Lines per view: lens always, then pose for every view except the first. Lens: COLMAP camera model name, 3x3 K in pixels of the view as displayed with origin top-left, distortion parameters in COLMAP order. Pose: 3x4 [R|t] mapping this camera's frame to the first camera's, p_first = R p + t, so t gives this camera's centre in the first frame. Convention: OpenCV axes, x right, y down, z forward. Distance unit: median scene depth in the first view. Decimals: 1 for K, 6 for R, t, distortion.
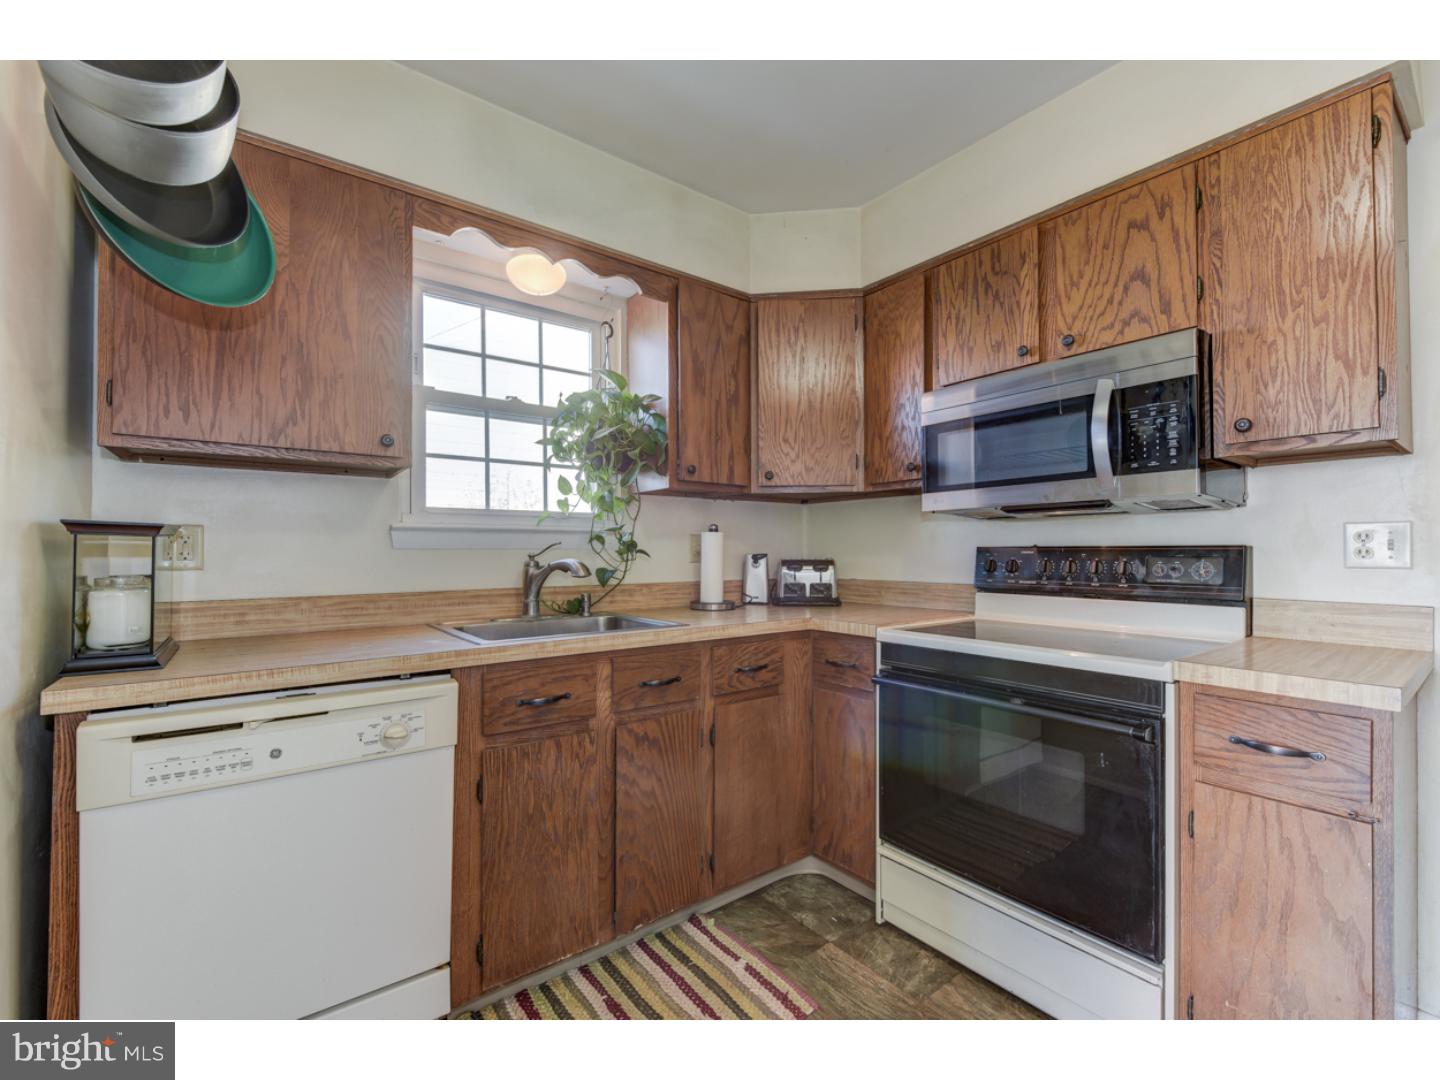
lens RADIAL K [[611.6, 0, 720.9], [0, 611.6, 547.0], [0, 0, 1]] dist [-0.002558, -0.000804]
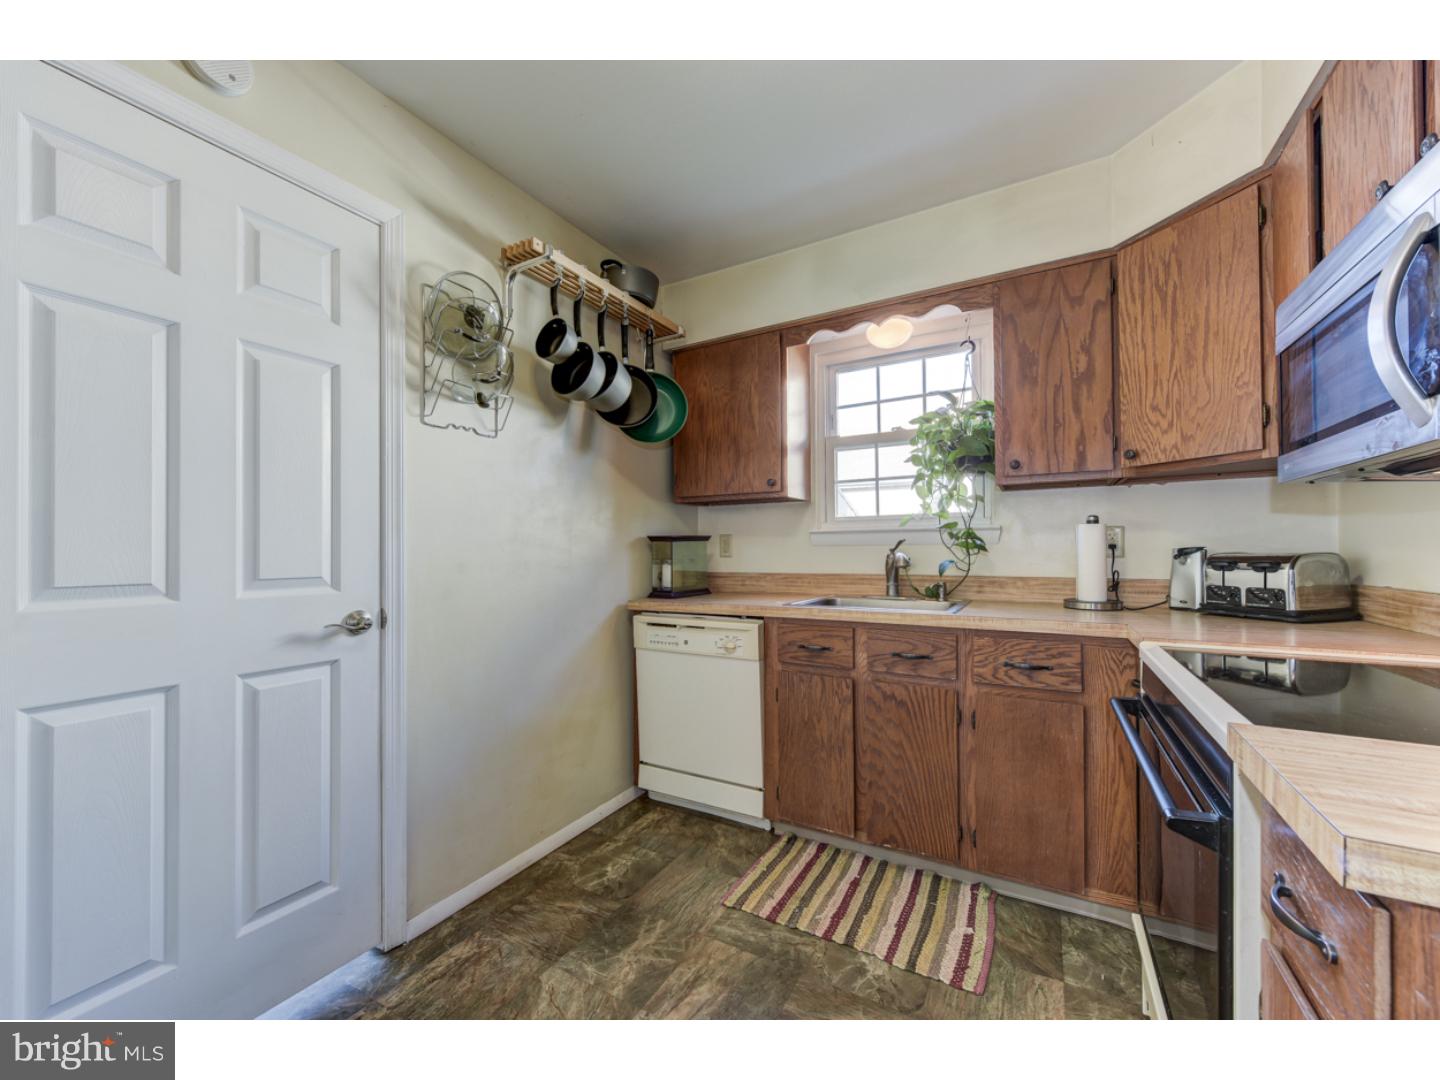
lens RADIAL K [[569.5, 0, 714.1], [0, 569.5, 548.3], [0, 0, 1]] dist [0.001752, -0.000088]
pose [[0.379813, -0.003589, -0.925056, 0.838245], [0.013639, 0.999906, 0.001720, 0.004336], [0.924963, -0.013270, 0.379826, 0.241164]]
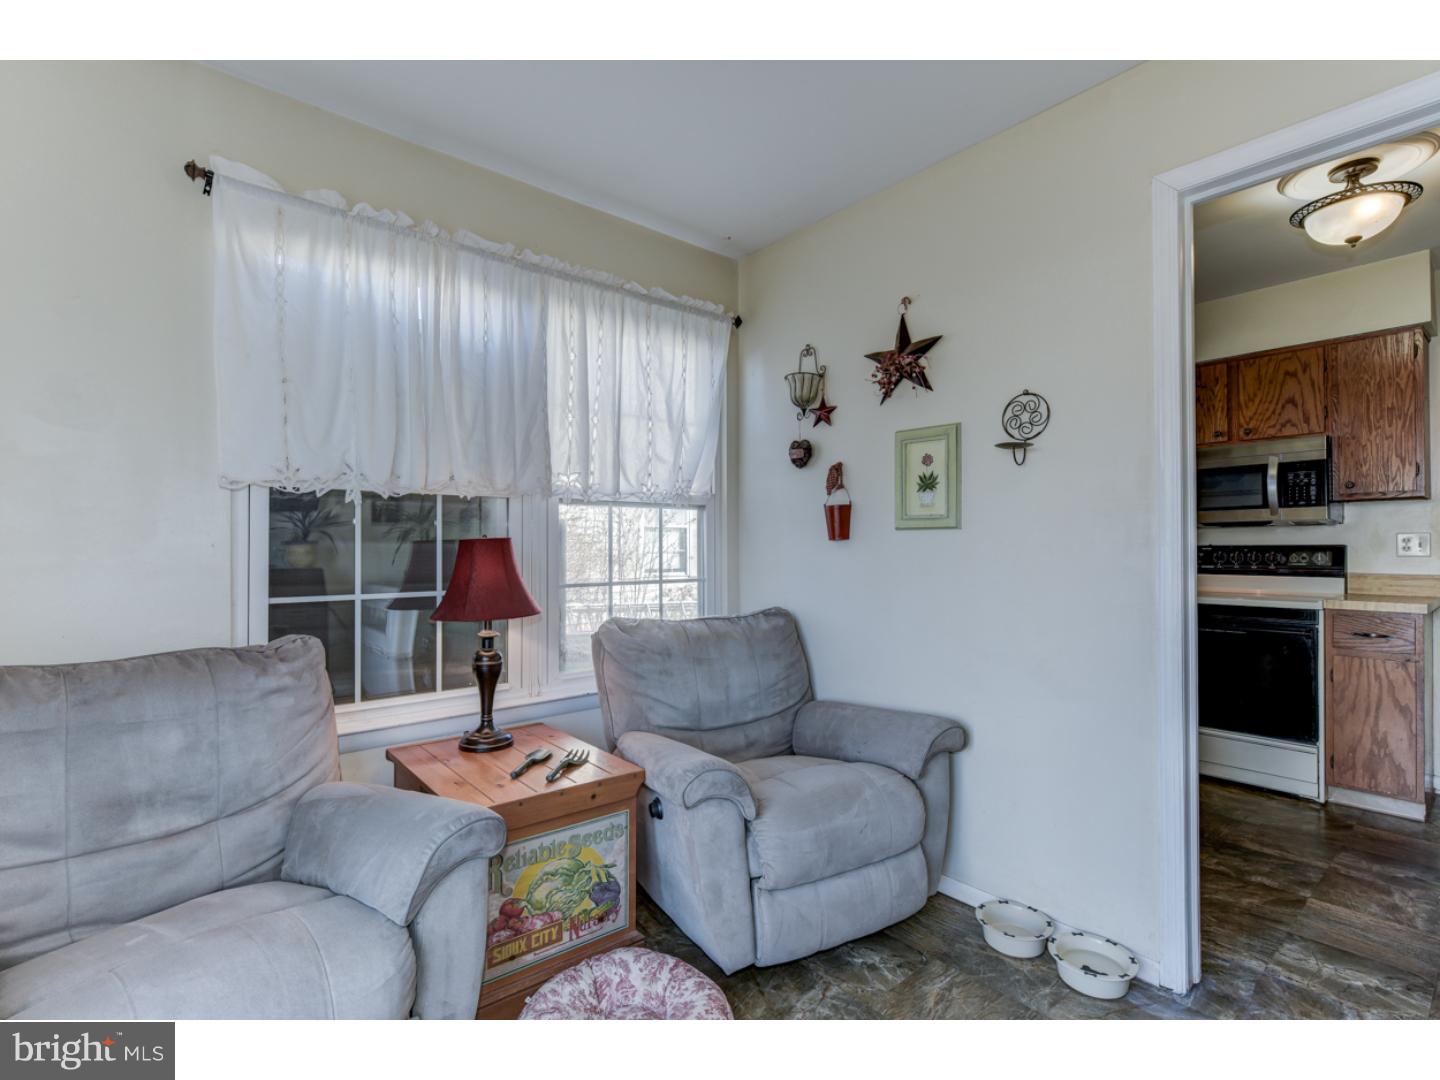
lens RADIAL K [[676.1, 0, 723.6], [0, 676.1, 544.8], [0, 0, 1]] dist [0.000779, -0.000036]
pose [[0.998889, 0.000120, 0.047130, -1.138041], [-0.000227, 0.999997, 0.002257, -0.007360], [-0.047130, -0.002265, 0.998886, -0.980763]]
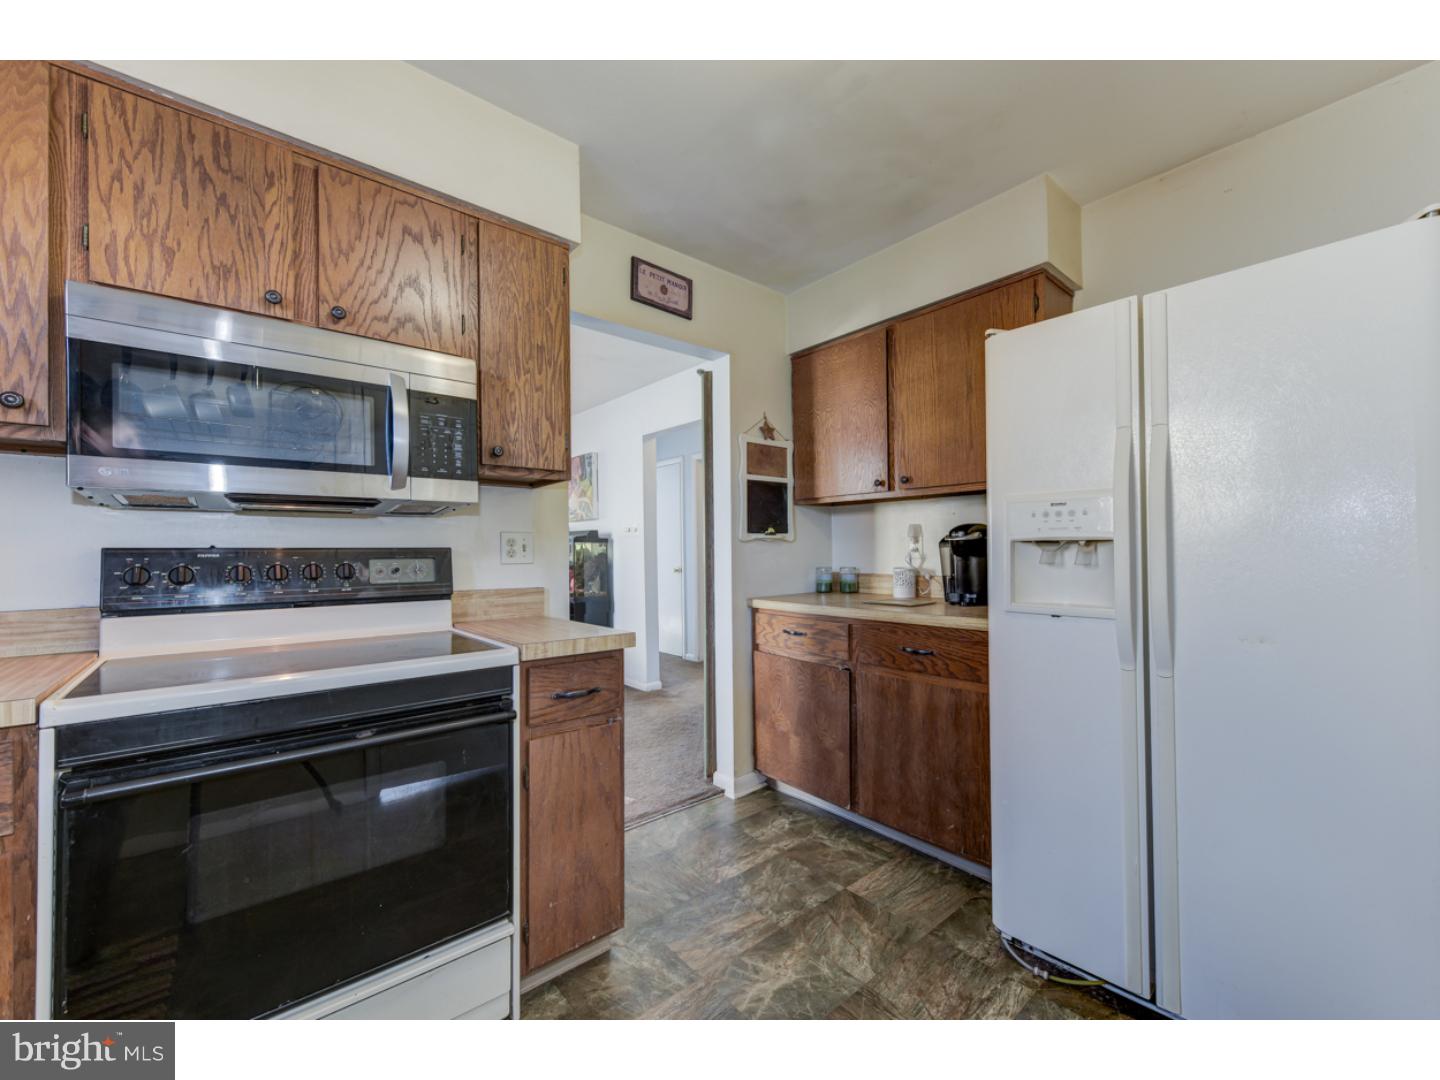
lens RADIAL K [[586.7, 0, 742.4], [0, 586.7, 542.4], [0, 0, 1]] dist [0.002411, -0.000097]
pose [[-0.066684, 0.014870, 0.997663, -0.325972], [-0.002216, 0.999884, -0.015052, 0.002807], [-0.997772, -0.003215, -0.066643, 0.505437]]
